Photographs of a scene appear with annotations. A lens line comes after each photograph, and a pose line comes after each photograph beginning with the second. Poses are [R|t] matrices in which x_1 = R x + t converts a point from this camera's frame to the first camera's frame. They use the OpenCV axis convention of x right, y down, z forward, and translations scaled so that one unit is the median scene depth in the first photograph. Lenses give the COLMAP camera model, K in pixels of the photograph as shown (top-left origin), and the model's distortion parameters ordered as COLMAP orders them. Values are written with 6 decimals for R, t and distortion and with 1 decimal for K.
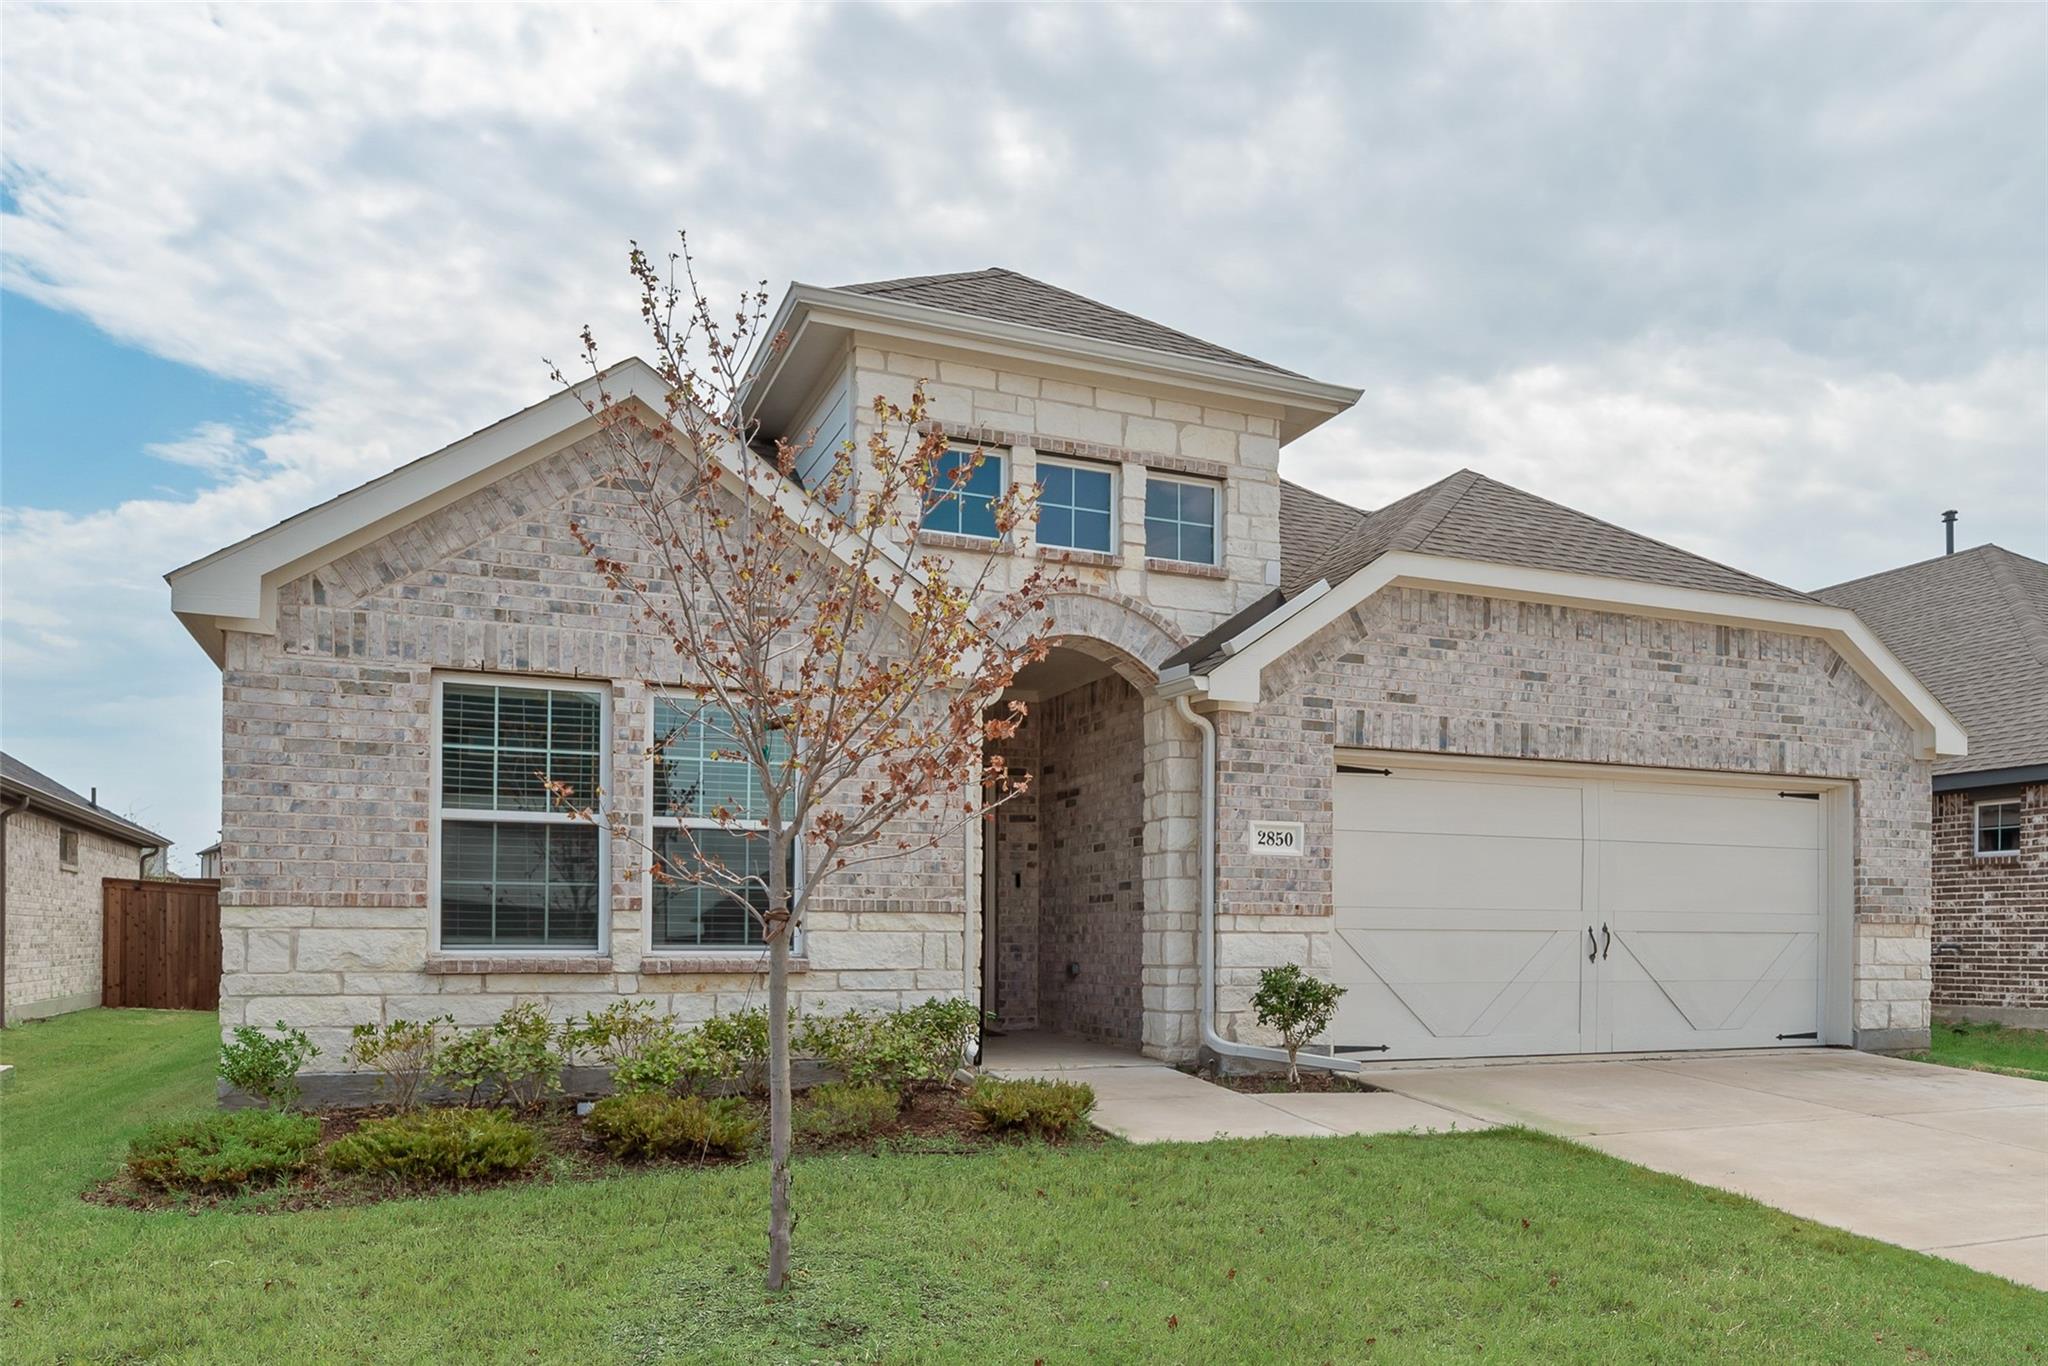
lens RADIAL K [[1529.9, 0, 1023.9], [0, 1529.9, 797.6], [0, 0, 1]] dist [-0.000333, -0.000029]
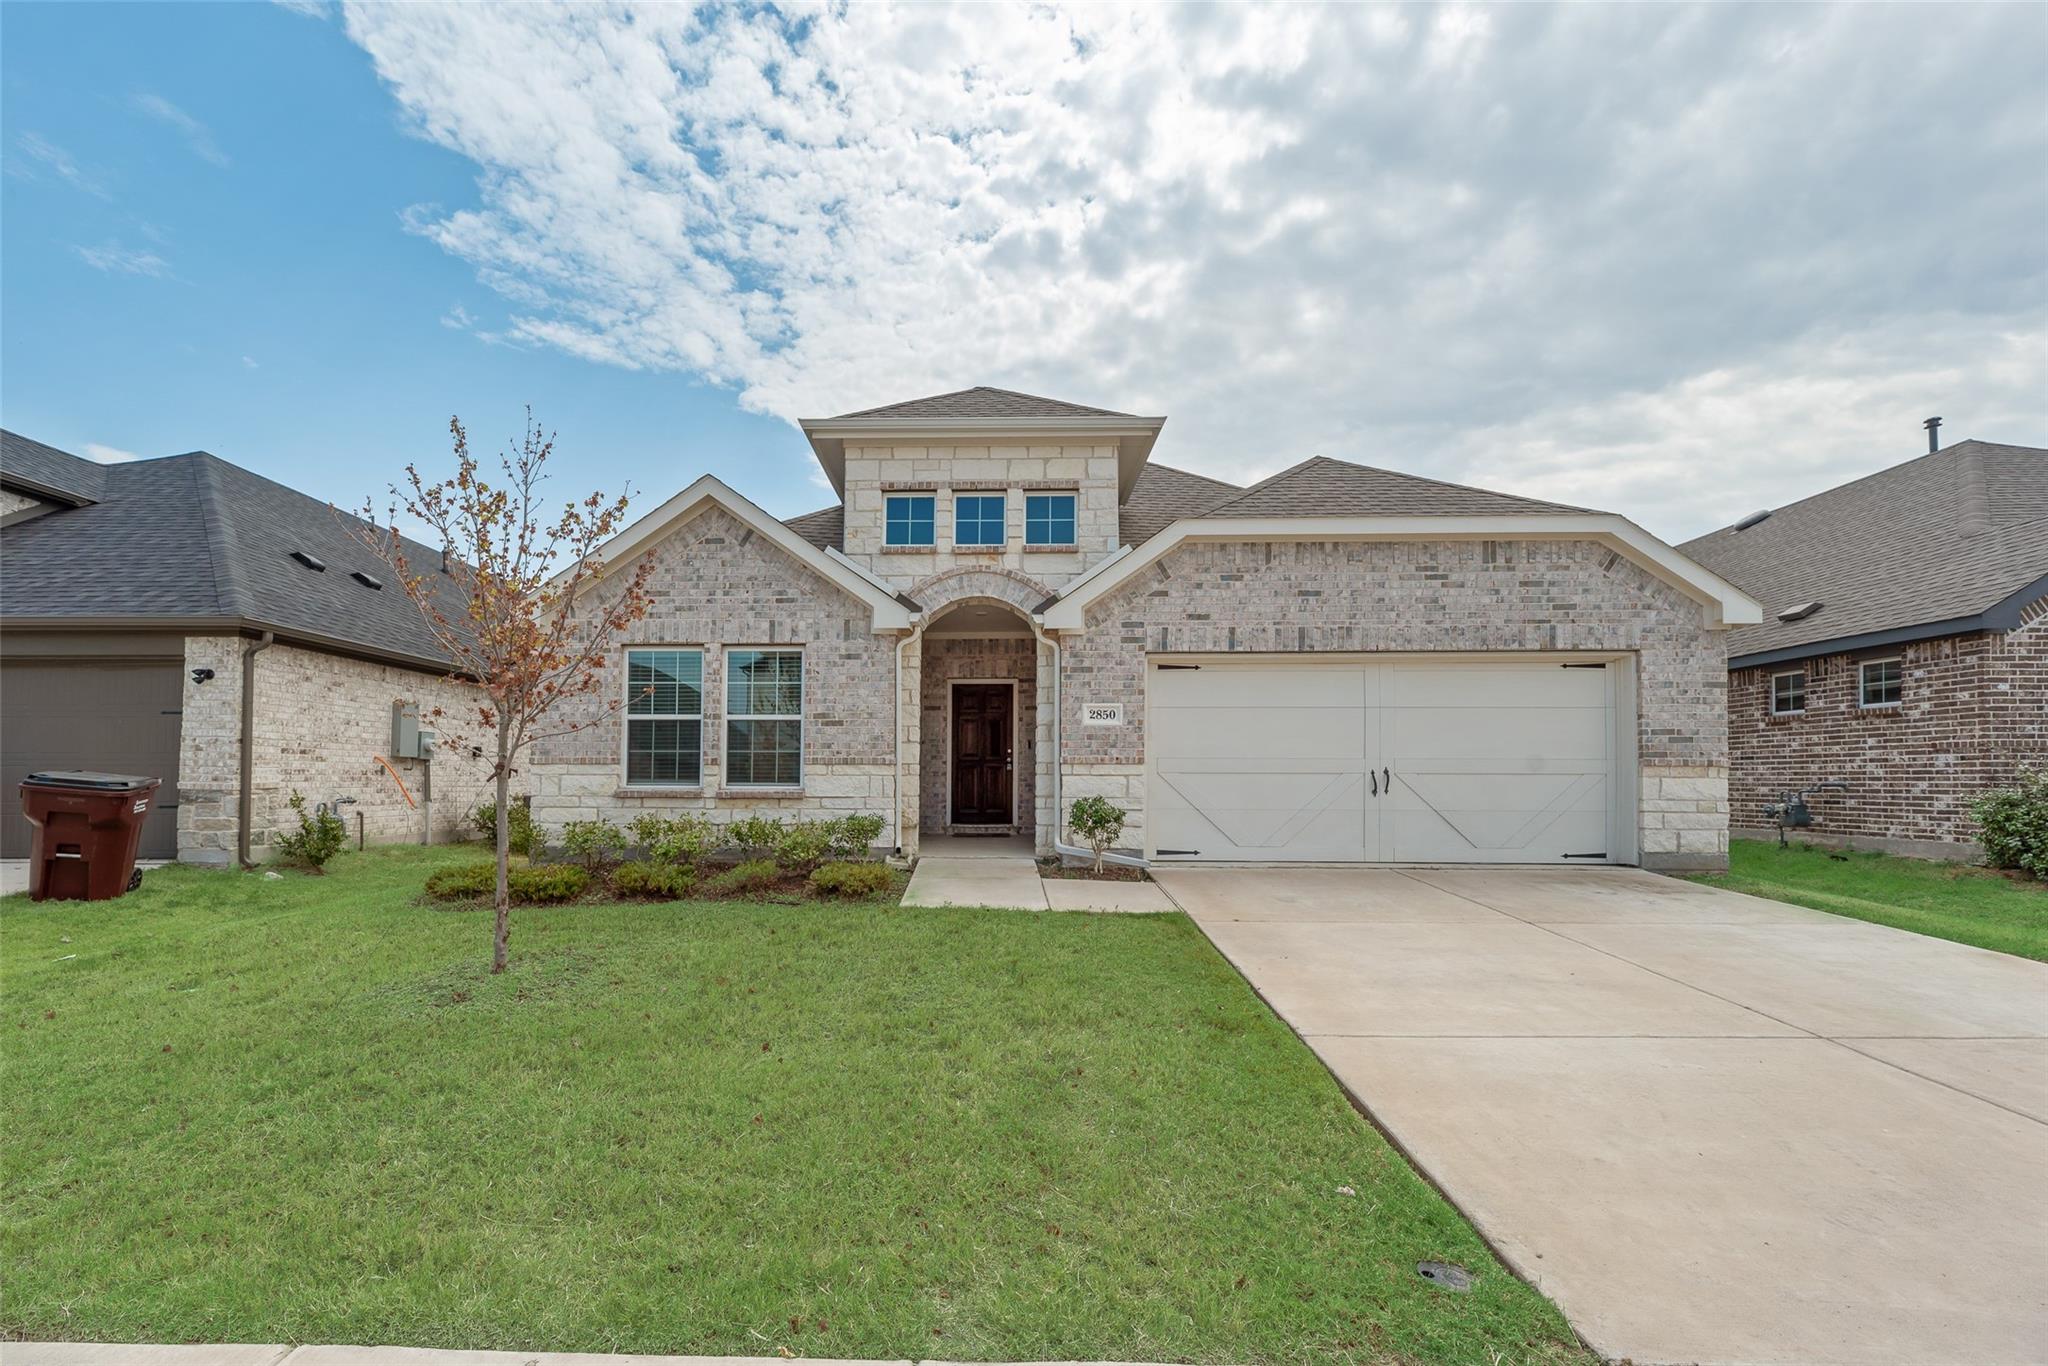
lens RADIAL K [[822.8, 0, 1025.3], [0, 822.8, 691.6], [0, 0, 1]] dist [0.000065, 0.000164]
pose [[0.897985, -0.047358, -0.437470, 0.429671], [0.041586, 0.998875, -0.022768, 0.018088], [0.438056, 0.002253, 0.898945, 0.201654]]
